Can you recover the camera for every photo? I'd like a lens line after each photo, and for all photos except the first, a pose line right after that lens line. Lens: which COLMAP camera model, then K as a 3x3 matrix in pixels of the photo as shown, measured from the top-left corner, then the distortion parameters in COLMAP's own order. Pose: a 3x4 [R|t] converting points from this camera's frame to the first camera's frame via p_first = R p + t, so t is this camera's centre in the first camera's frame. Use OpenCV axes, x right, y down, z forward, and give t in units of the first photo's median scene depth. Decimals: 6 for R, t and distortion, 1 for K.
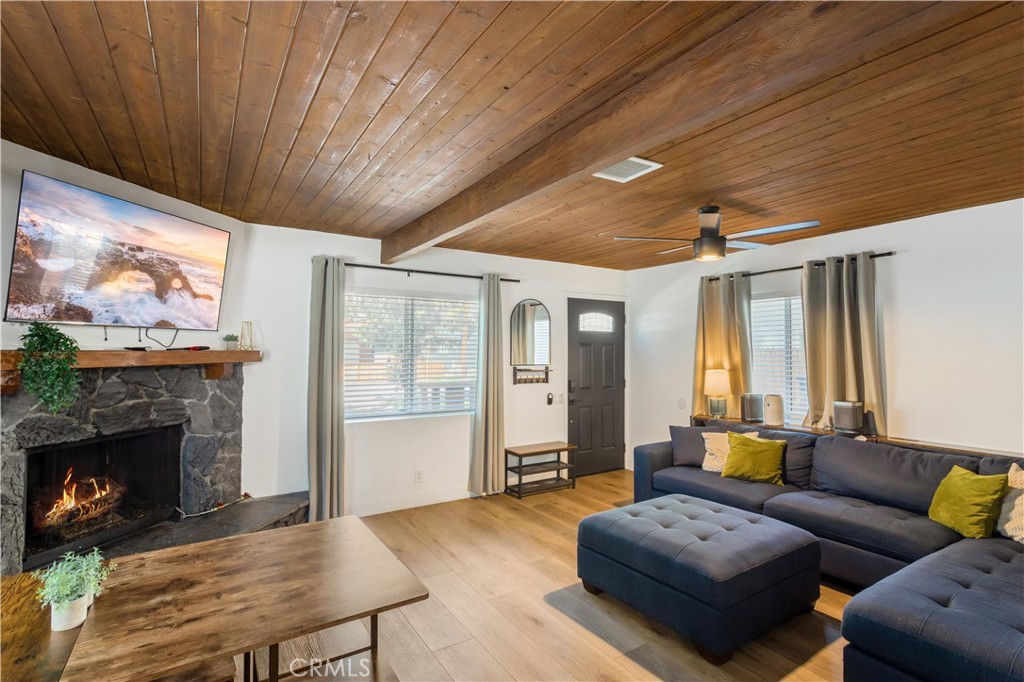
lens RADIAL K [[478.8, 0, 509.2], [0, 478.8, 342.4], [0, 0, 1]] dist [-0.025823, -0.000650]
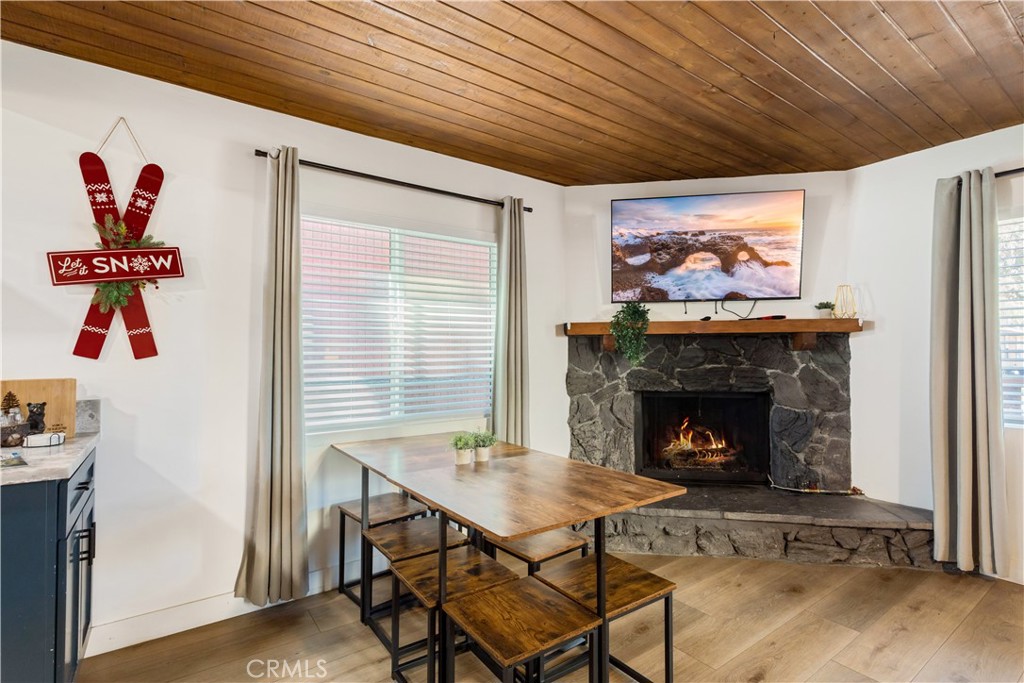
lens RADIAL K [[478.8, 0, 509.7], [0, 478.8, 341.5], [0, 0, 1]] dist [-0.025823, -0.000650]
pose [[0.026903, -0.027700, -0.999254, 0.337523], [0.022250, 0.999385, -0.027105, 0.083071], [0.999390, -0.021504, 0.027503, 0.455904]]
